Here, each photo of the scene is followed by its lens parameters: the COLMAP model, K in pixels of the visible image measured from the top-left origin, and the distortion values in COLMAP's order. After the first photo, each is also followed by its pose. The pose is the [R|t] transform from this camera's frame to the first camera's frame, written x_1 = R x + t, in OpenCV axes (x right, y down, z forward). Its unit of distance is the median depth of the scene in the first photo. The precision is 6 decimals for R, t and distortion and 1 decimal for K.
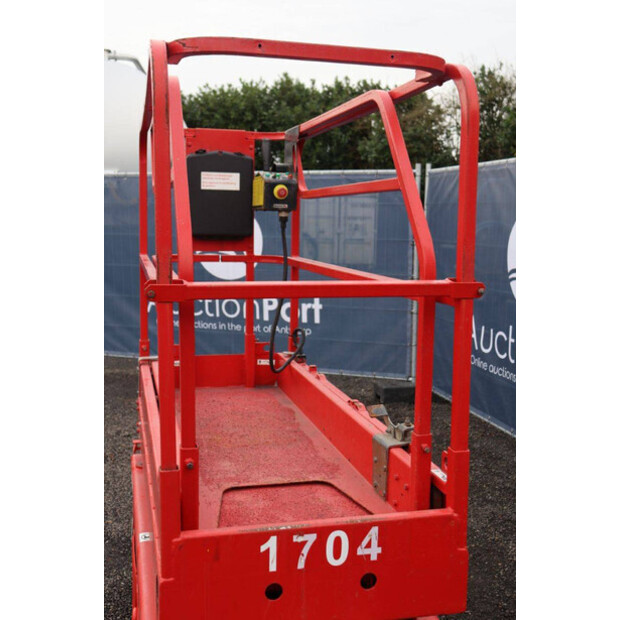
lens RADIAL K [[726.3, 0, 310.0], [0, 726.3, 310.0], [0, 0, 1]] dist [-0.011170, 0.007228]
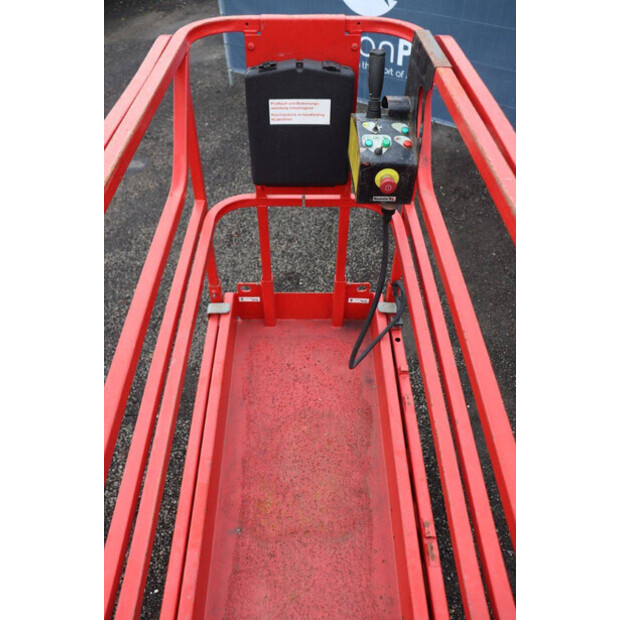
lens RADIAL K [[502.9, 0, 303.3], [0, 502.9, 310.1], [0, 0, 1]] dist [-0.090661, 0.001338]
pose [[0.967138, 0.172072, -0.187178, -0.005047], [-0.016503, 0.777122, 0.629133, -0.144918], [0.253716, -0.605370, 0.754424, 0.265027]]
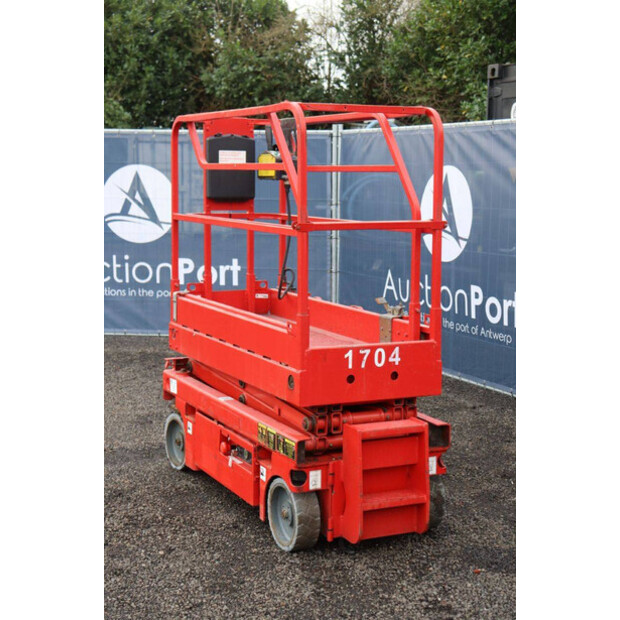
lens RADIAL K [[1076.3, 0, 310.0], [0, 1076.3, 310.0], [0, 0, 1]] dist [0.148925, 0.178862]
pose [[0.980450, -0.032094, 0.194131, -0.174102], [0.030891, 0.999480, 0.009222, 0.040844], [-0.194327, -0.003044, 0.980932, -0.447765]]
